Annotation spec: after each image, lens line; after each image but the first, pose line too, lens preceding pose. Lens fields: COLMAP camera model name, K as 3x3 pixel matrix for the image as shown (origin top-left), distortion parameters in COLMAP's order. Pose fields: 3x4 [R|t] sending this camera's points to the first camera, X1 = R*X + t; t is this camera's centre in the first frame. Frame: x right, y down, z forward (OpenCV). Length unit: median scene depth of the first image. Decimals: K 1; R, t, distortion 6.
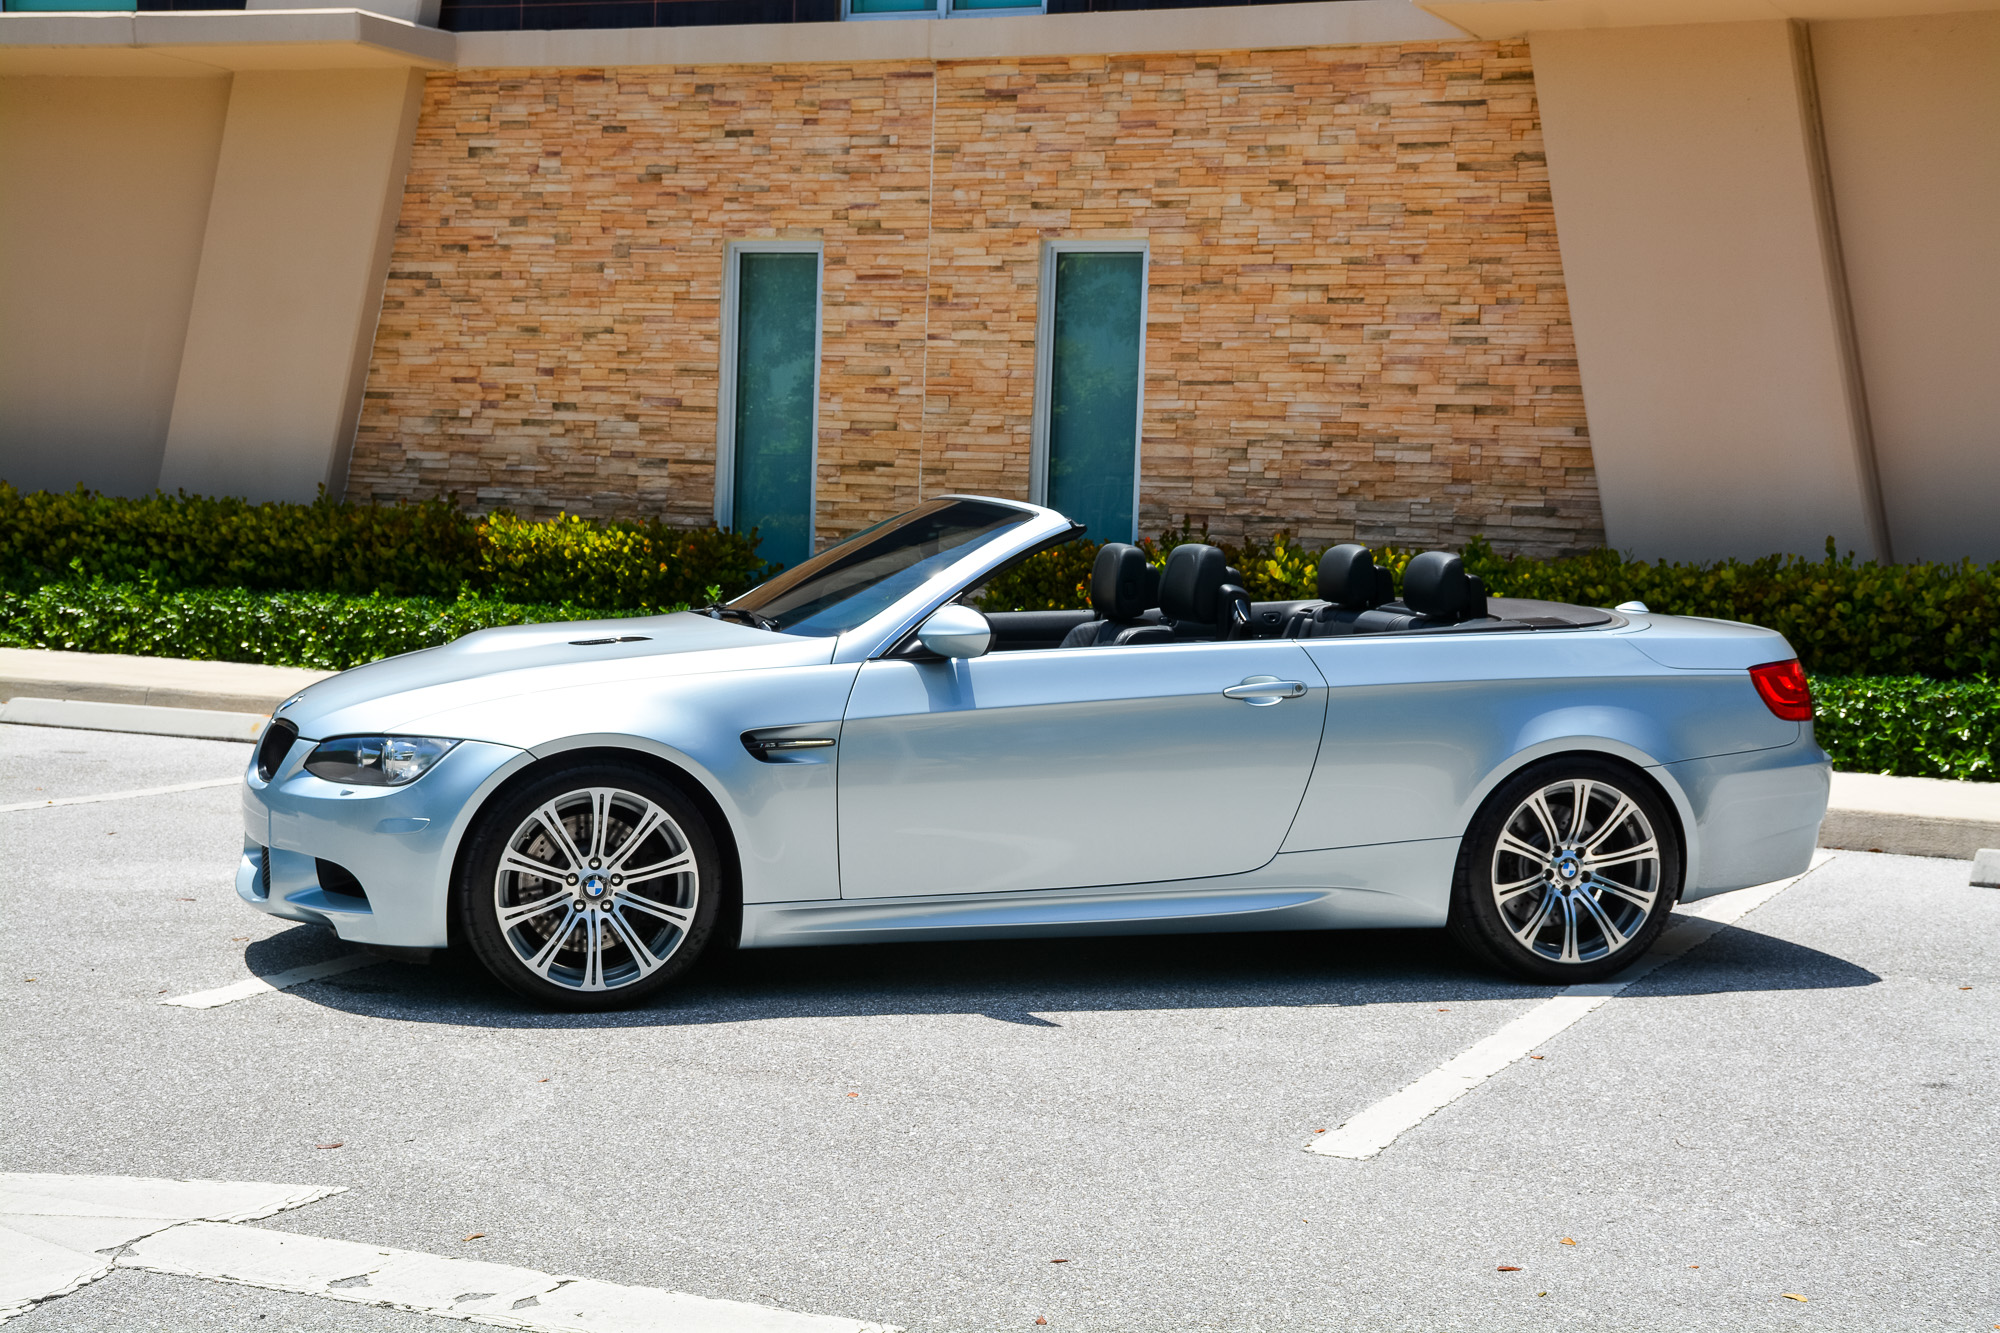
lens RADIAL K [[2941.1, 0, 1012.2], [0, 2941.1, 733.4], [0, 0, 1]] dist [0.190000, 0.000000]
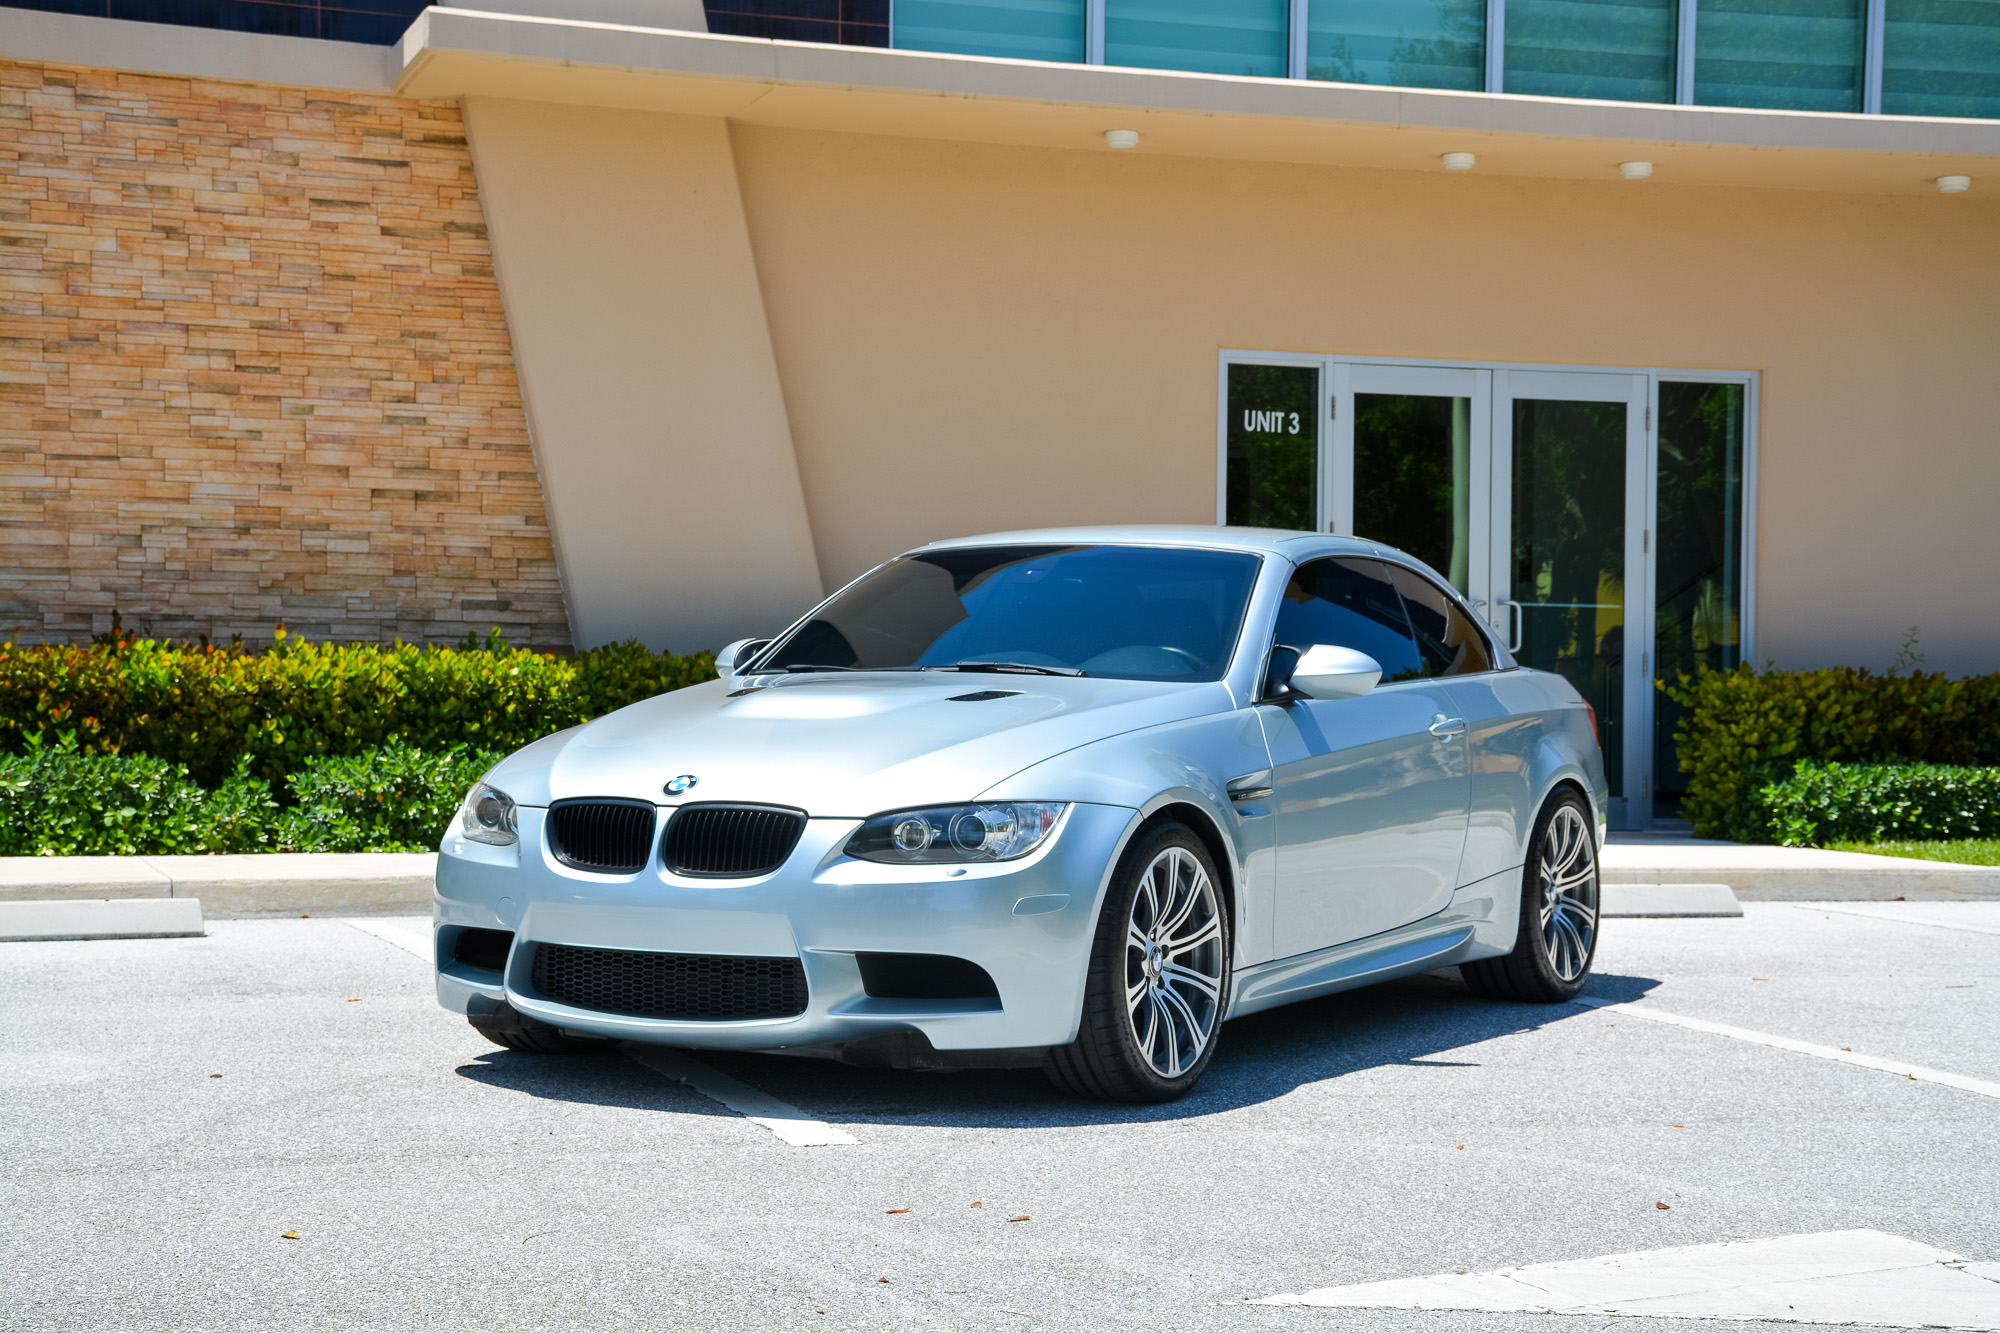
lens RADIAL K [[3249.0, 0, 1001.4], [0, 3249.0, 682.2], [0, 0, 1]] dist [0.303300, 0.000000]
pose [[0.720133, -0.025026, 0.693384, -0.407060], [0.072963, 0.996540, -0.039810, 0.001542], [-0.689989, 0.079260, 0.719468, 0.147289]]
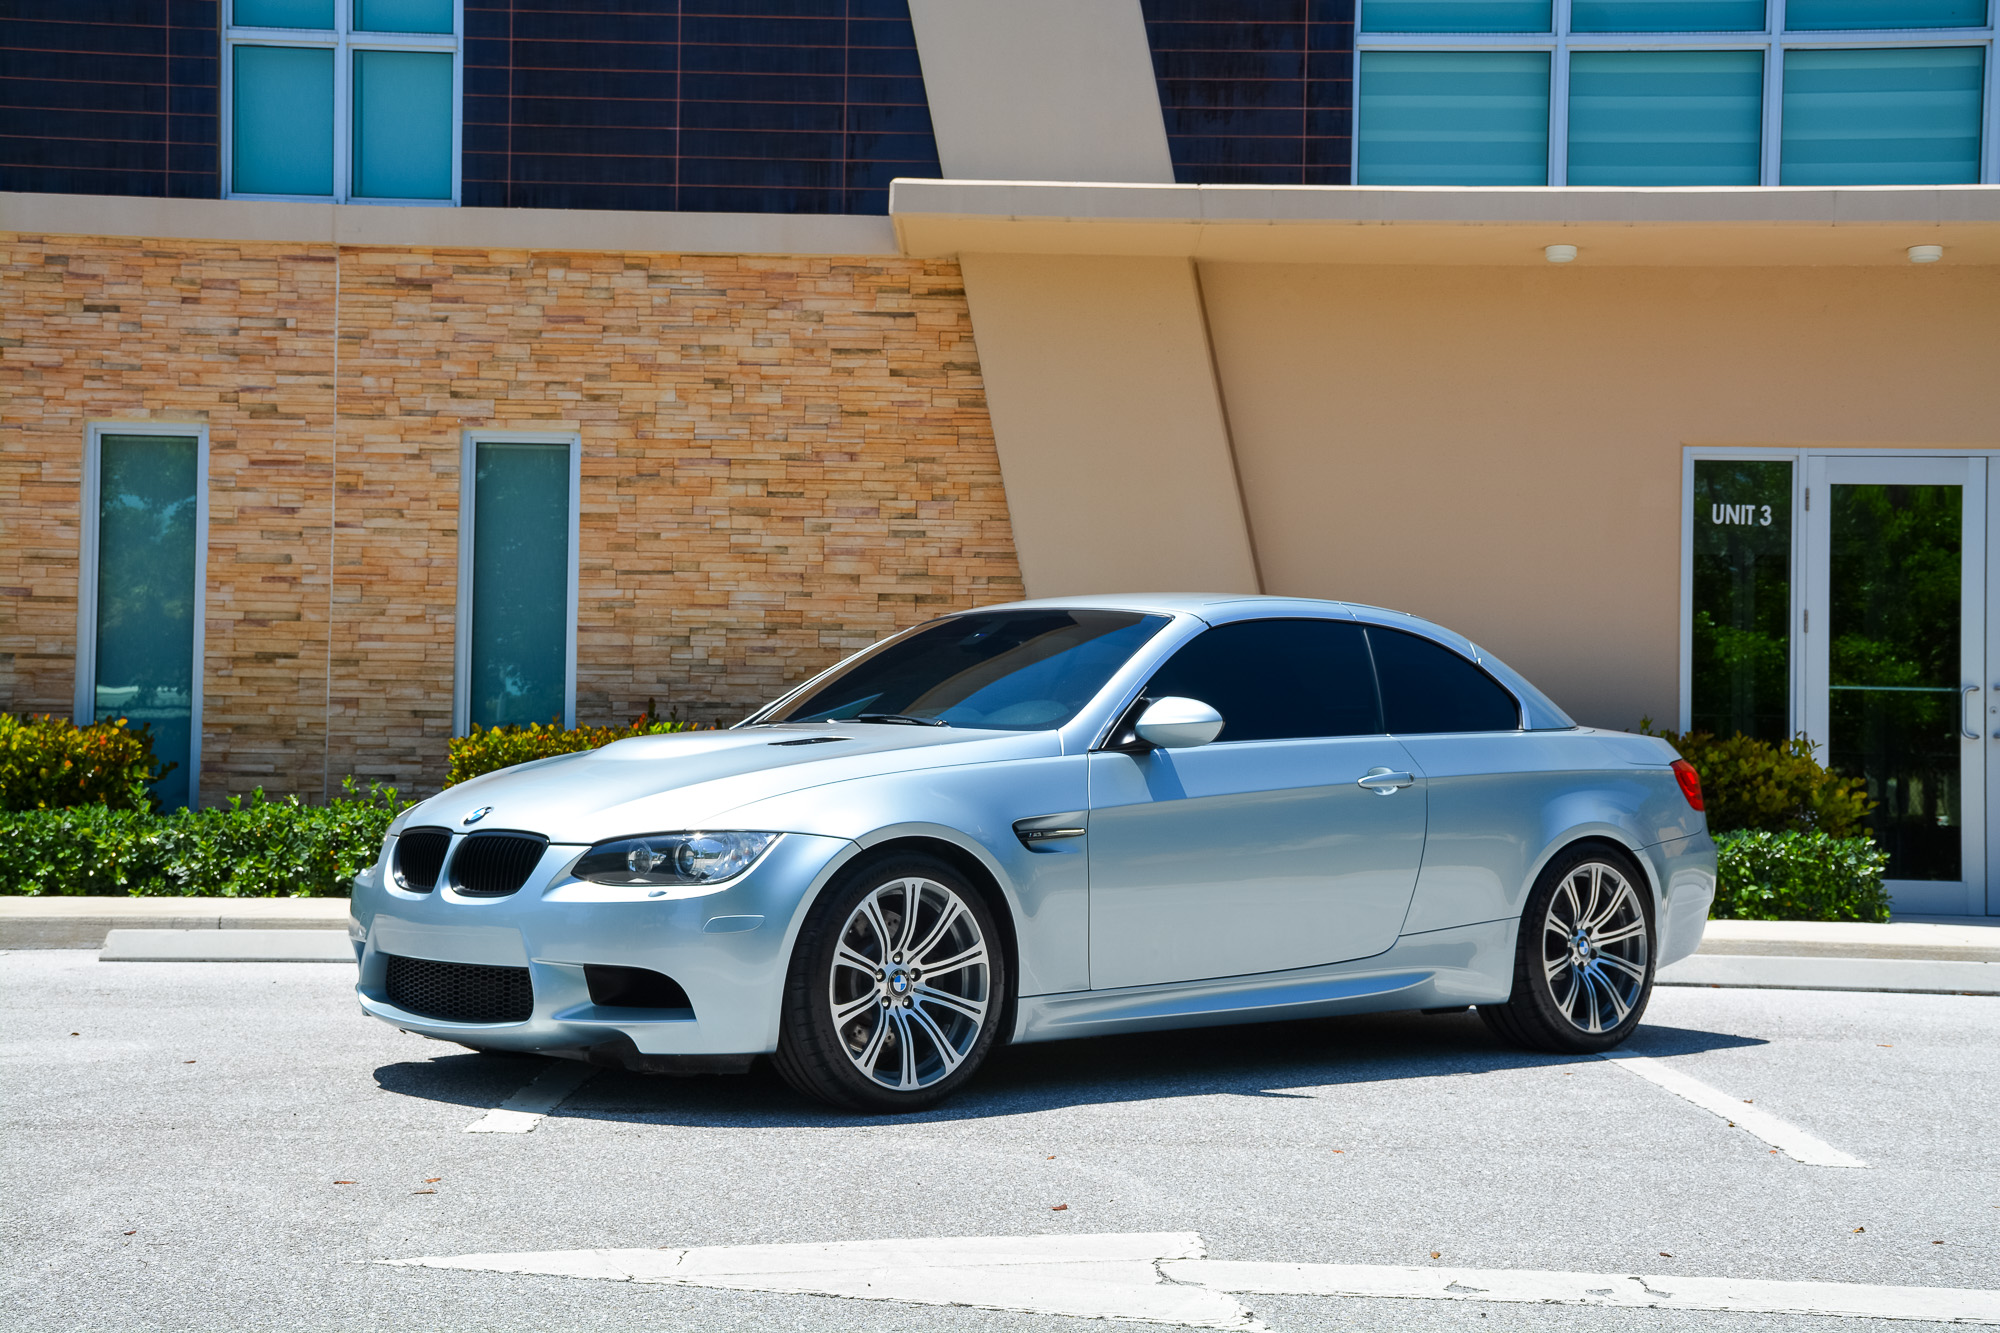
lens RADIAL K [[2941.1, 0, 999.7], [0, 2941.1, 663.8], [0, 0, 1]] dist [0.190000, 0.000000]
pose [[0.910494, -0.002583, 0.413515, -0.243081], [0.050319, 0.993241, -0.104592, 0.024038], [-0.410450, 0.116038, 0.904470, 0.043187]]
